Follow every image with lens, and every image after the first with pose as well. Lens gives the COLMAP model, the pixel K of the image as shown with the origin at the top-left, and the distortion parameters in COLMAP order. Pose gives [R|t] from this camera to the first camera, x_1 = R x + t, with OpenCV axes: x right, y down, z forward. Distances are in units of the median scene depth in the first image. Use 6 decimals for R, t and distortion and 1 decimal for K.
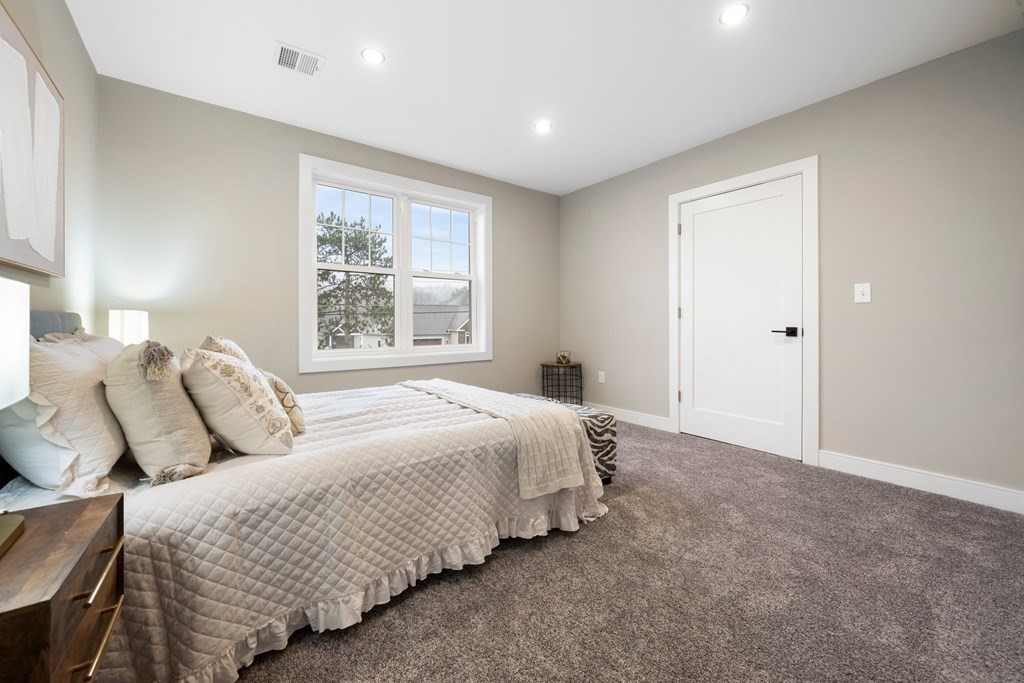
lens RADIAL K [[385.7, 0, 518.6], [0, 385.7, 318.0], [0, 0, 1]] dist [-0.001769, -0.000435]
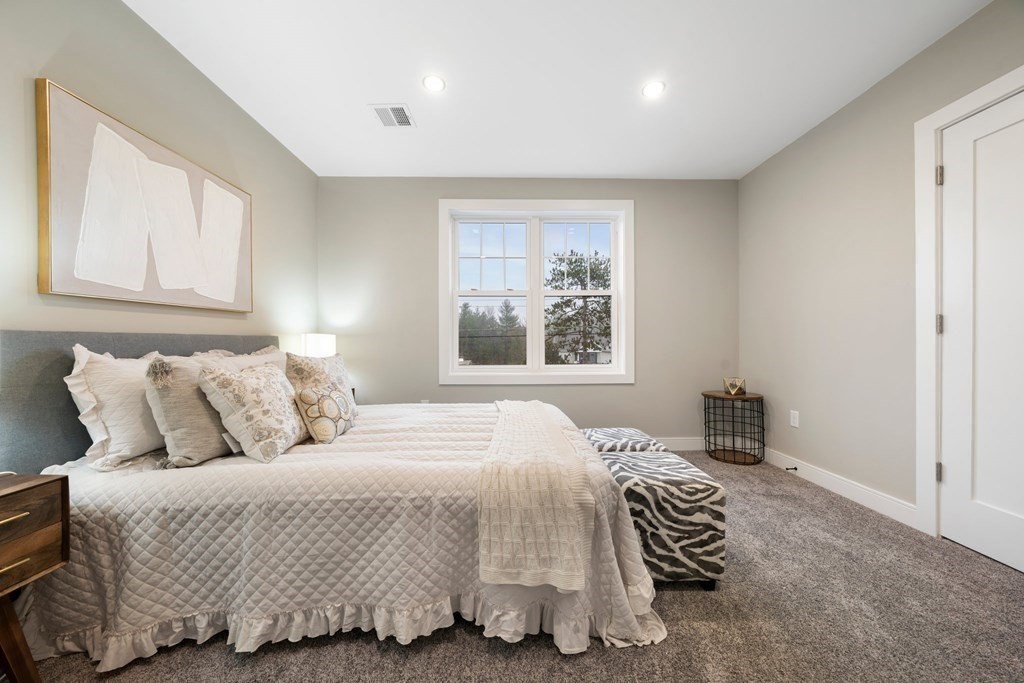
lens RADIAL K [[348.4, 0, 512.1], [0, 348.4, 340.3], [0, 0, 1]] dist [-0.006752, 0.000190]
pose [[0.810280, -0.003385, -0.586034, 0.493635], [0.008565, 0.999945, 0.006068, 0.003656], [0.585981, -0.009936, 0.810264, 0.538764]]
